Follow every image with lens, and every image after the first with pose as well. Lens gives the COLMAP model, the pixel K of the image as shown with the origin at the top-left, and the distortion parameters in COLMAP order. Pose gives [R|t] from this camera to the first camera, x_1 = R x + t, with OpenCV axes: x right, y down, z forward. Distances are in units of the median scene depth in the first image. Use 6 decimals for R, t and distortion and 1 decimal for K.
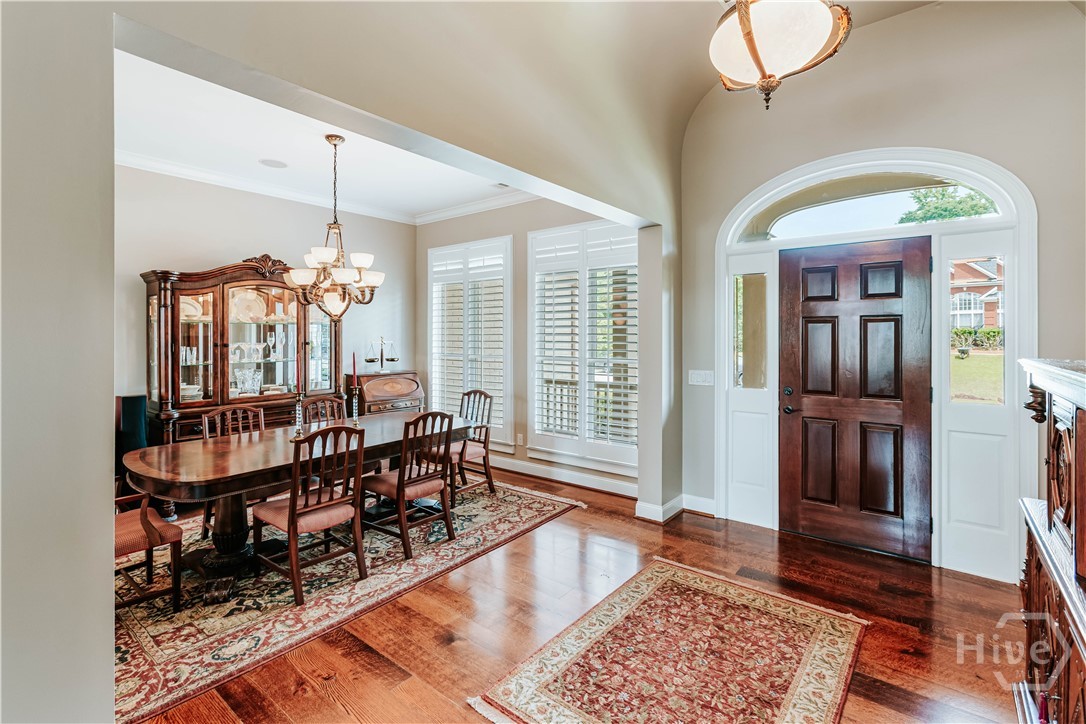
lens RADIAL K [[513.7, 0, 538.9], [0, 513.7, 303.0], [0, 0, 1]] dist [-0.001004, 0.000641]
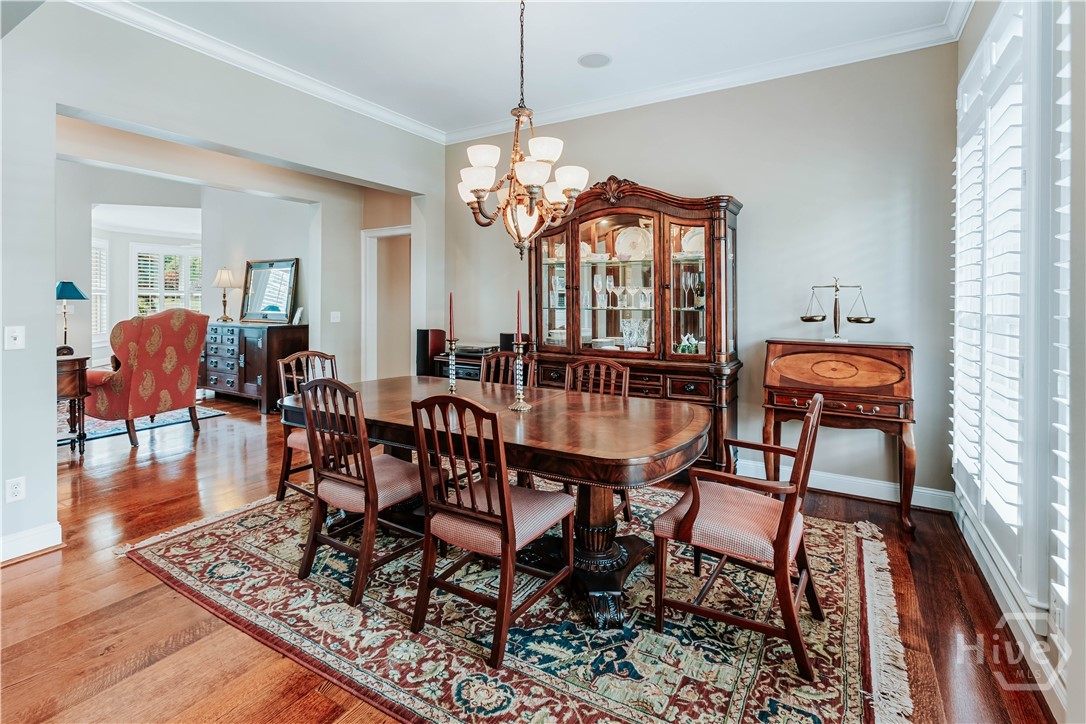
lens RADIAL K [[513.7, 0, 538.9], [0, 513.7, 303.0], [0, 0, 1]] dist [-0.001004, 0.000641]
pose [[0.122340, 0.005697, -0.992472, 0.292732], [0.052446, 0.998549, 0.012197, 0.104306], [0.991102, -0.053543, 0.121864, 0.922017]]
